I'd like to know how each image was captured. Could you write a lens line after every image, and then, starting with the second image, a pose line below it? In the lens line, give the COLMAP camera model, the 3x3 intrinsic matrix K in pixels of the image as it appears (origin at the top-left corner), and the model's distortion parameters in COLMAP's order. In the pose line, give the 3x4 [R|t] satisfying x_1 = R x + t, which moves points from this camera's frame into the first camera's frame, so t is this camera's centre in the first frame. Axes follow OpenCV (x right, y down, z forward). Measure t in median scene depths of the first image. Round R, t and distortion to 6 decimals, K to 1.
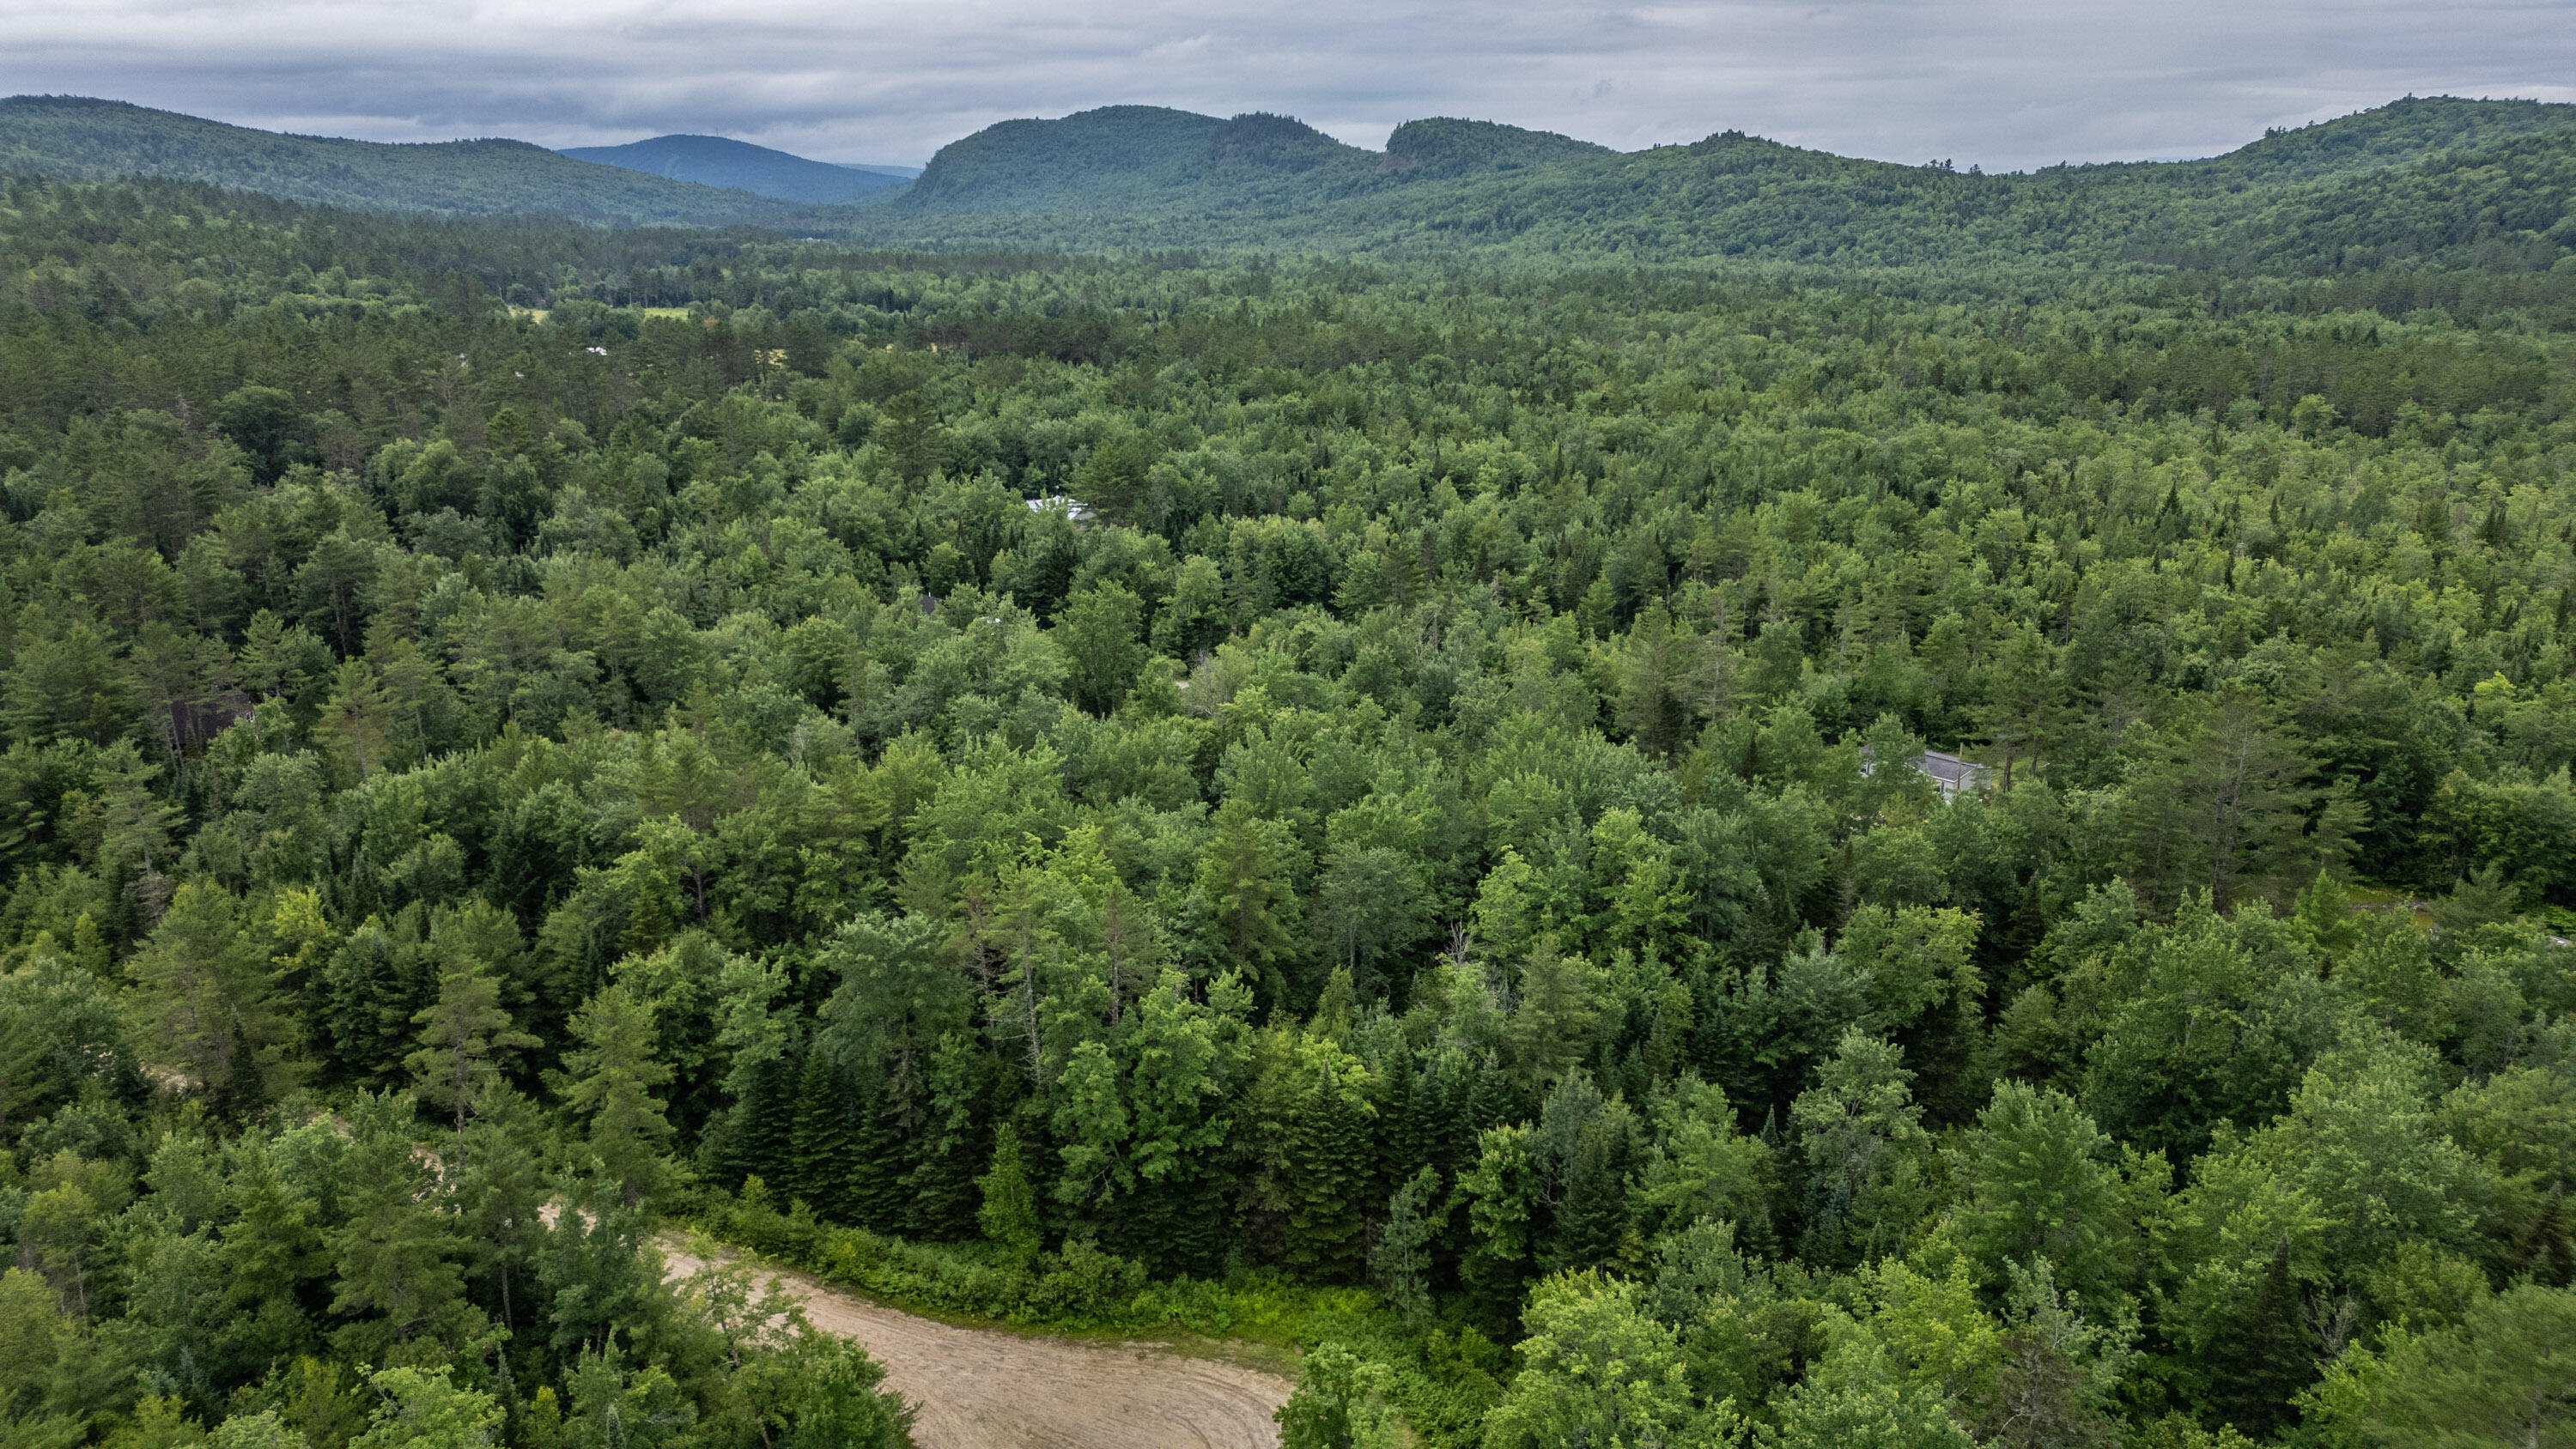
lens RADIAL K [[1791.7, 0, 1286.9], [0, 1791.7, 724.3], [0, 0, 1]] dist [0.075491, -0.067797]
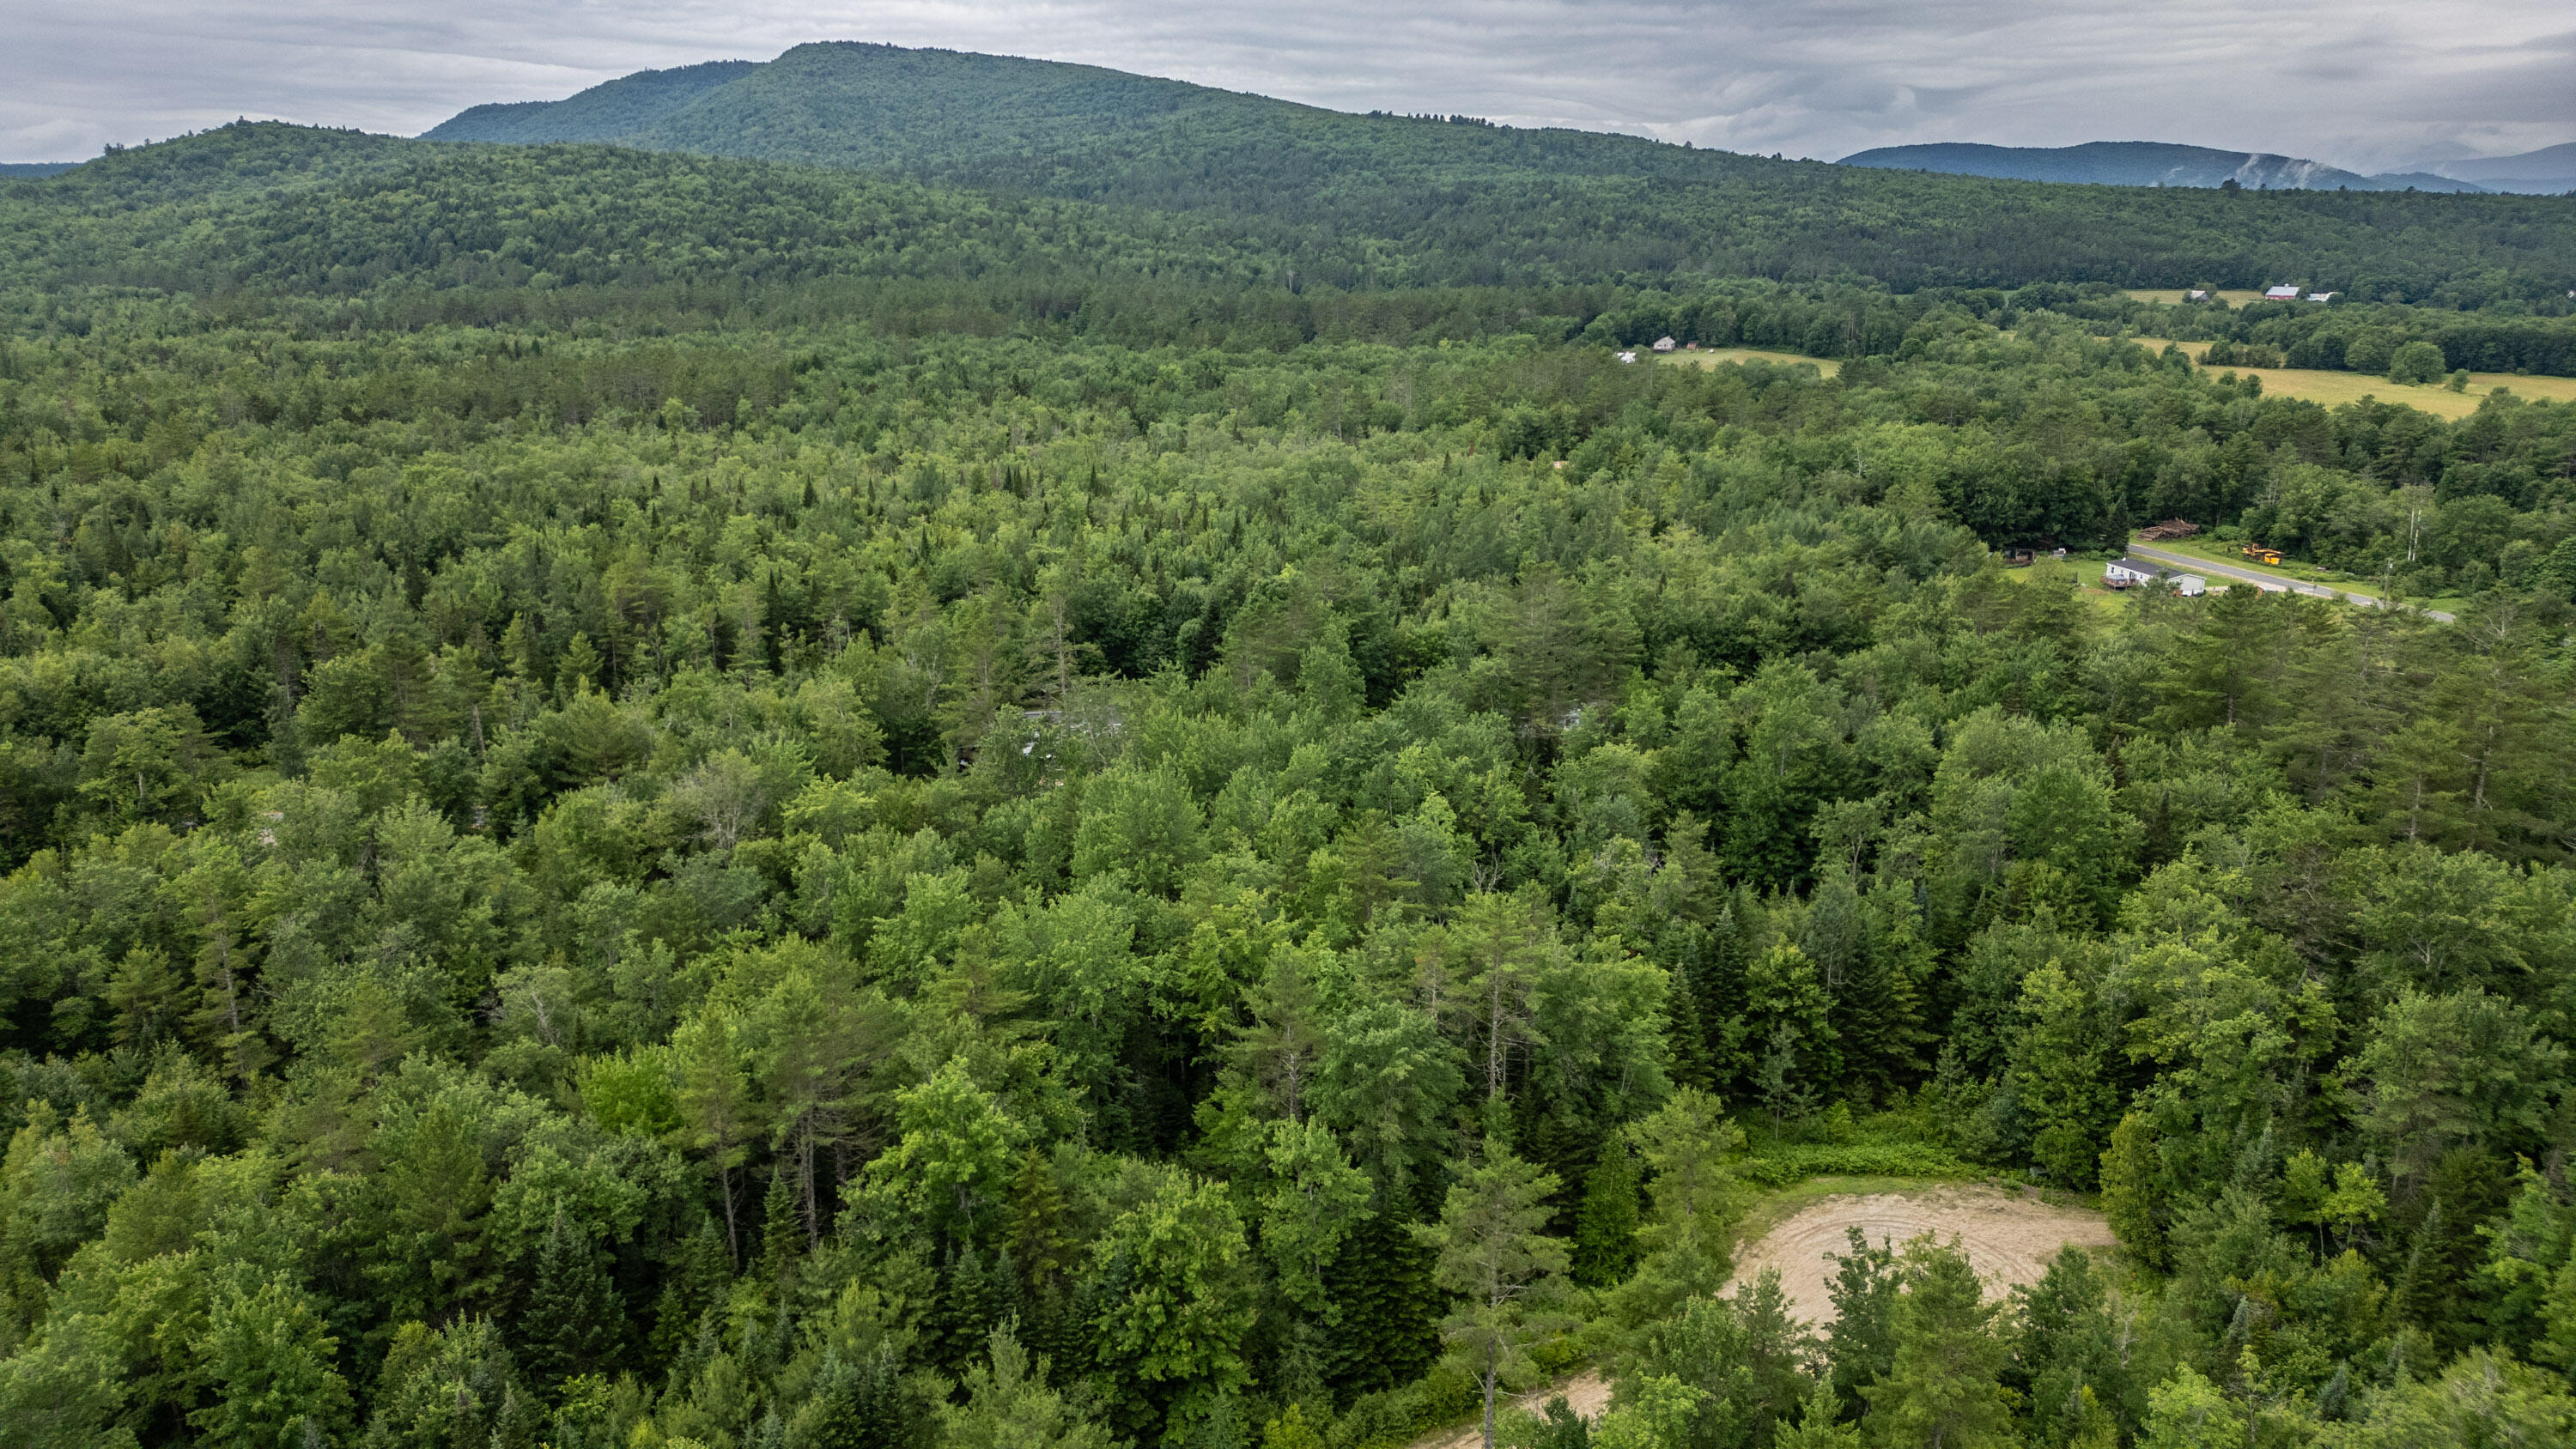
lens RADIAL K [[1791.7, 0, 1284.9], [0, 1791.7, 735.6], [0, 0, 1]] dist [0.075491, -0.067797]
pose [[0.476839, -0.239285, 0.845794, -0.094849], [0.243595, 0.960518, 0.134409, -0.015365], [-0.844562, 0.141940, 0.516302, 0.055177]]
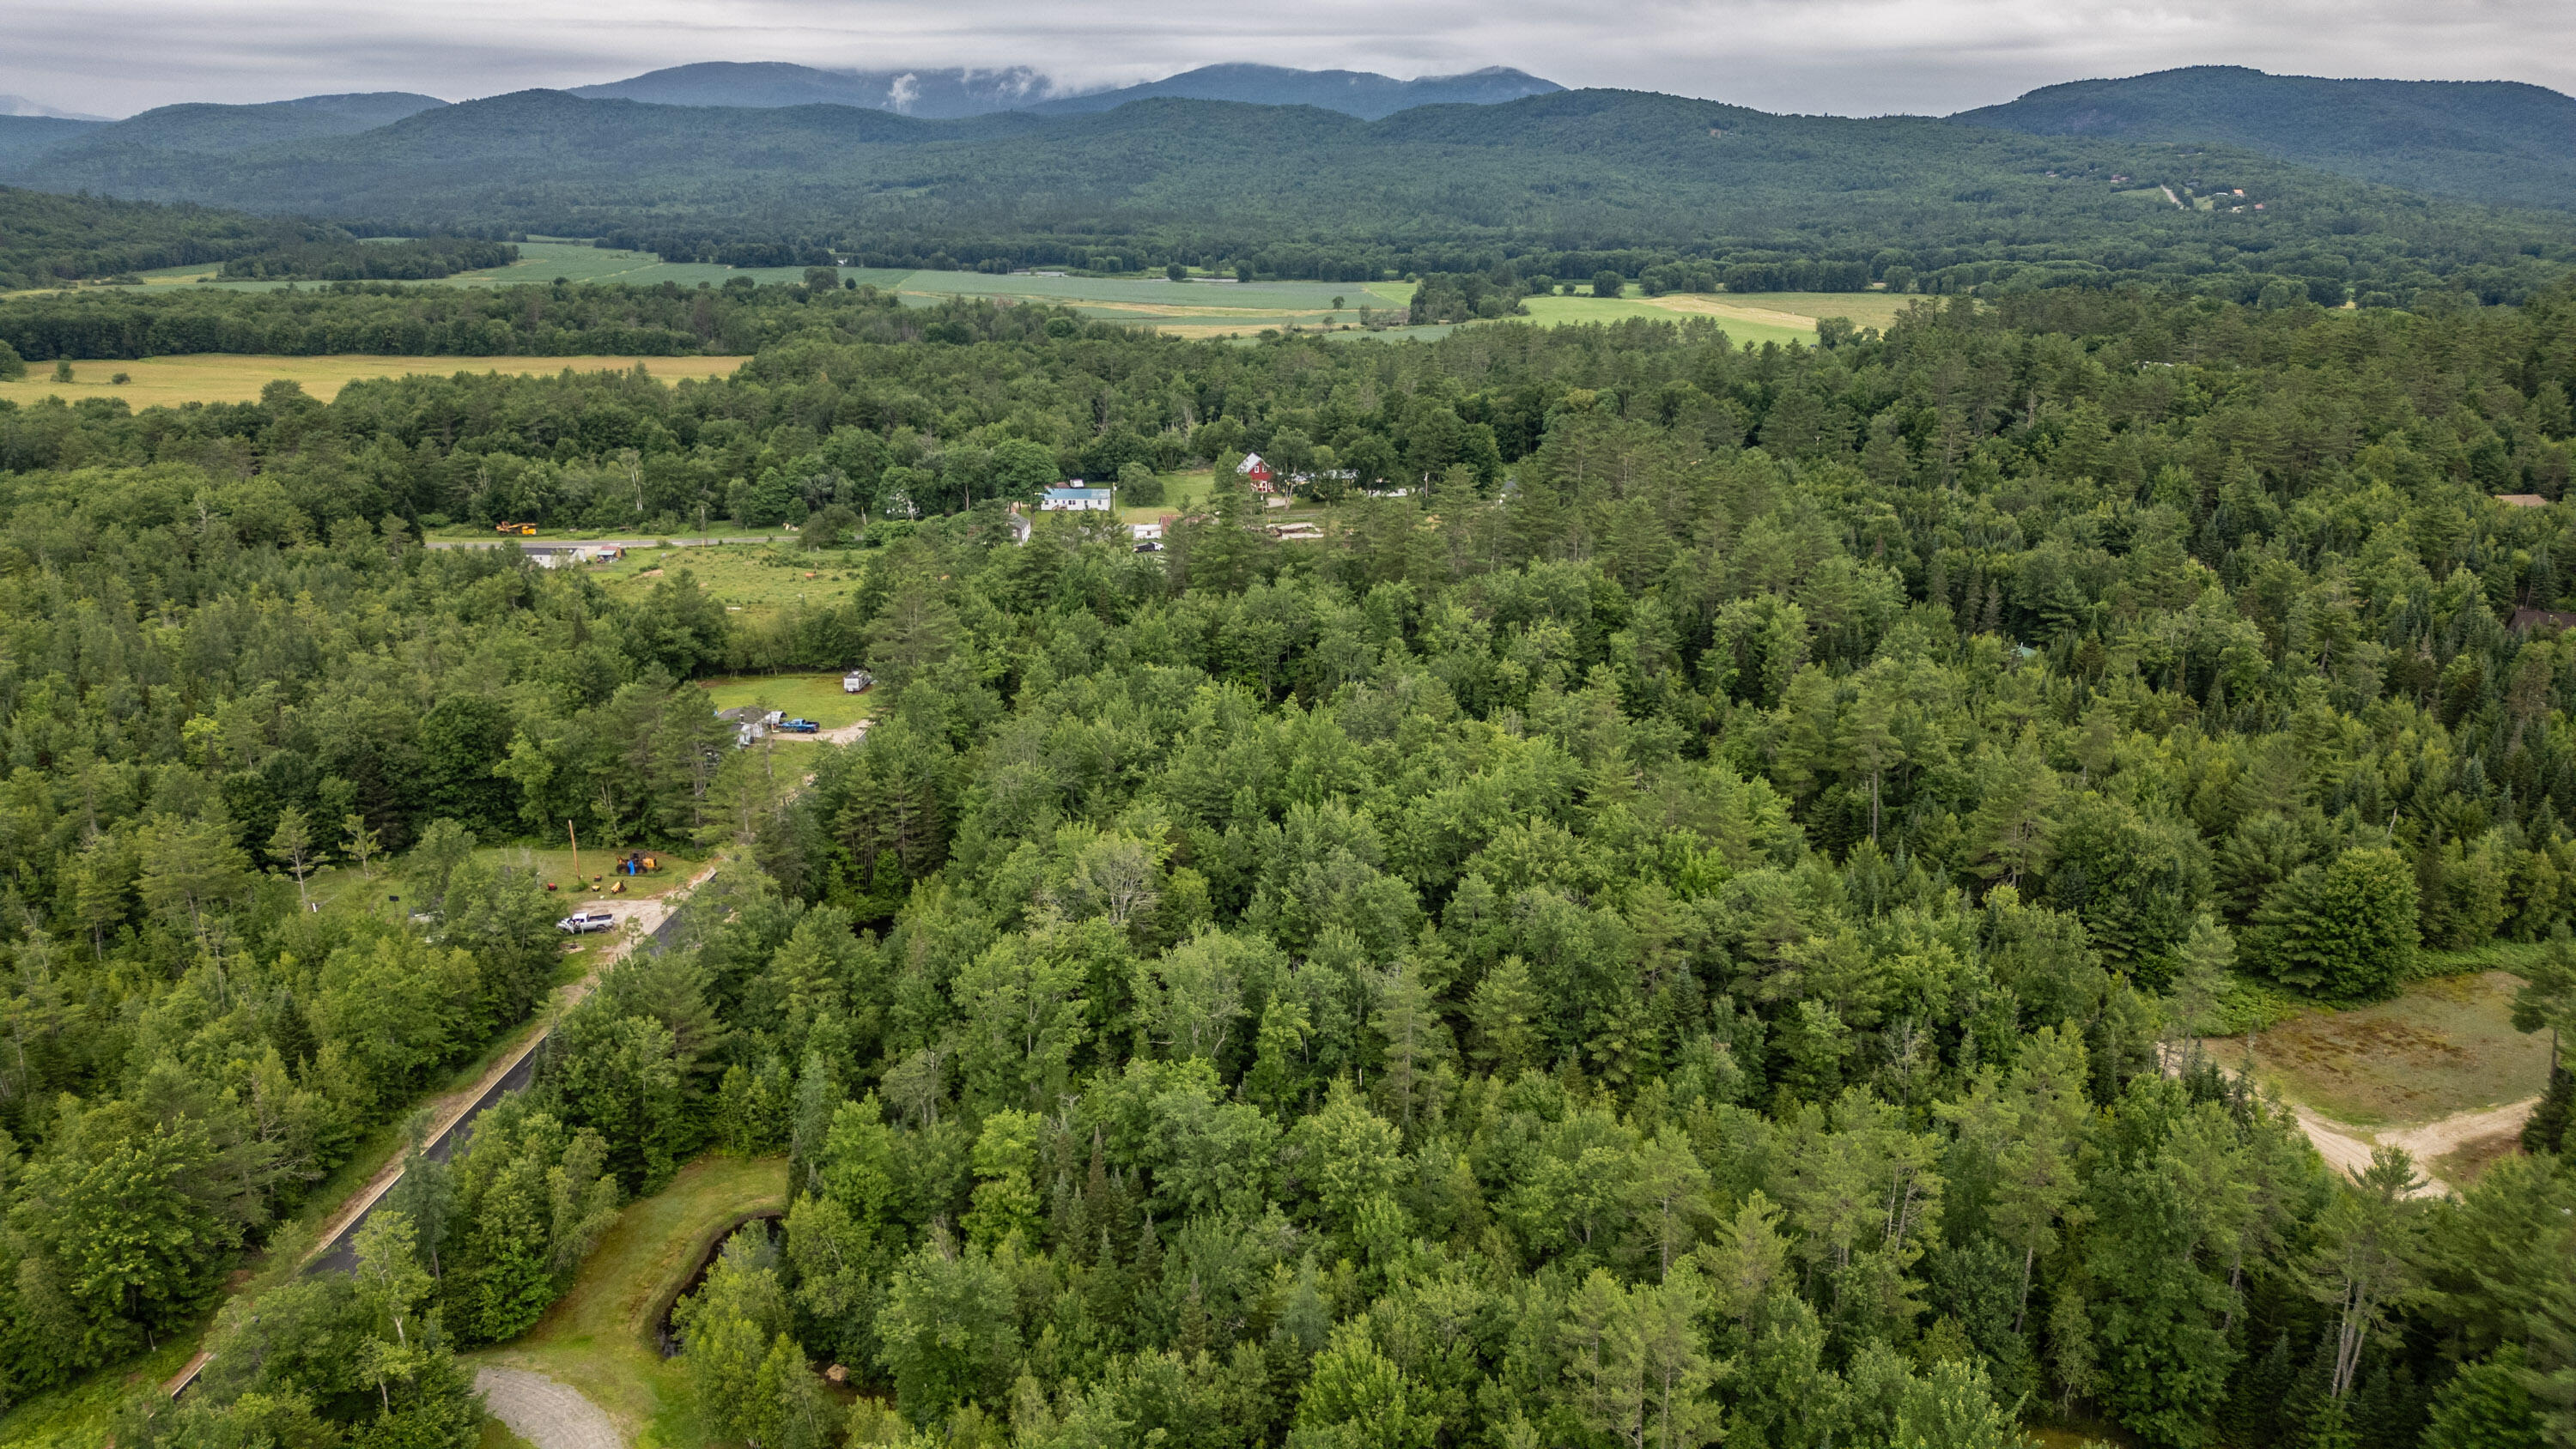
lens RADIAL K [[1791.7, 0, 1286.6], [0, 1791.7, 748.2], [0, 0, 1]] dist [0.075491, -0.067797]
pose [[-0.770565, -0.190618, 0.608190, -0.102940], [0.176354, 0.853210, 0.490849, -0.081303], [-0.612478, 0.485488, -0.623837, 0.233197]]
